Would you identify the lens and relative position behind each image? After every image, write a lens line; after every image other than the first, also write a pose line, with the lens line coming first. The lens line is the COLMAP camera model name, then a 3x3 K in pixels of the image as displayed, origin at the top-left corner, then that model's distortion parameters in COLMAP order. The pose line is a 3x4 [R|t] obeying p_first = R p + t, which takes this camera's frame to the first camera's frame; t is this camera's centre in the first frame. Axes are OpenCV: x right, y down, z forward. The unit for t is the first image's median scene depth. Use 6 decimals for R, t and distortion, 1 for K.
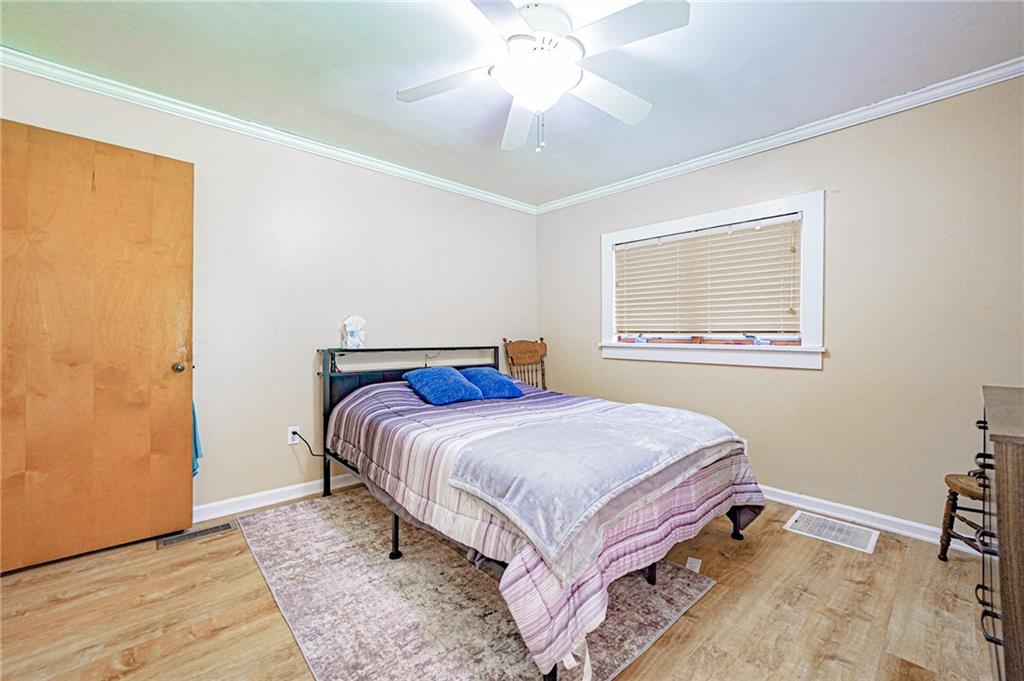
lens RADIAL K [[415.5, 0, 513.2], [0, 415.5, 342.0], [0, 0, 1]] dist [-0.004018, -0.000077]
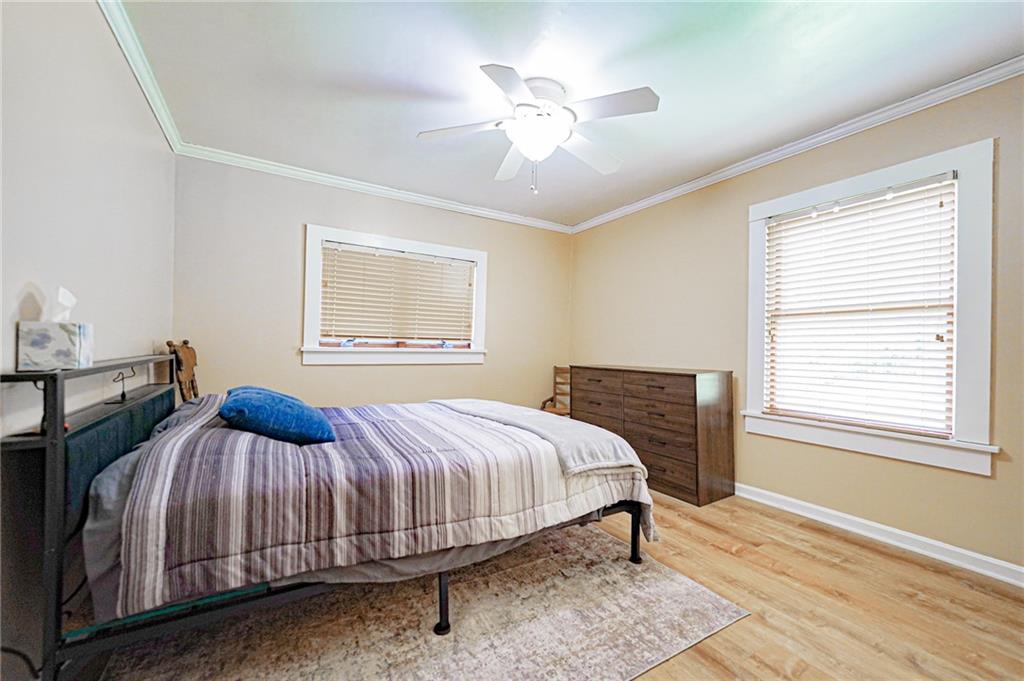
lens RADIAL K [[415.5, 0, 513.2], [0, 415.5, 342.0], [0, 0, 1]] dist [-0.004018, -0.000077]
pose [[0.185964, 0.004535, 0.982546, -0.725564], [-0.001792, 0.999989, -0.004276, -0.008485], [-0.982555, -0.000965, 0.185970, 0.522130]]
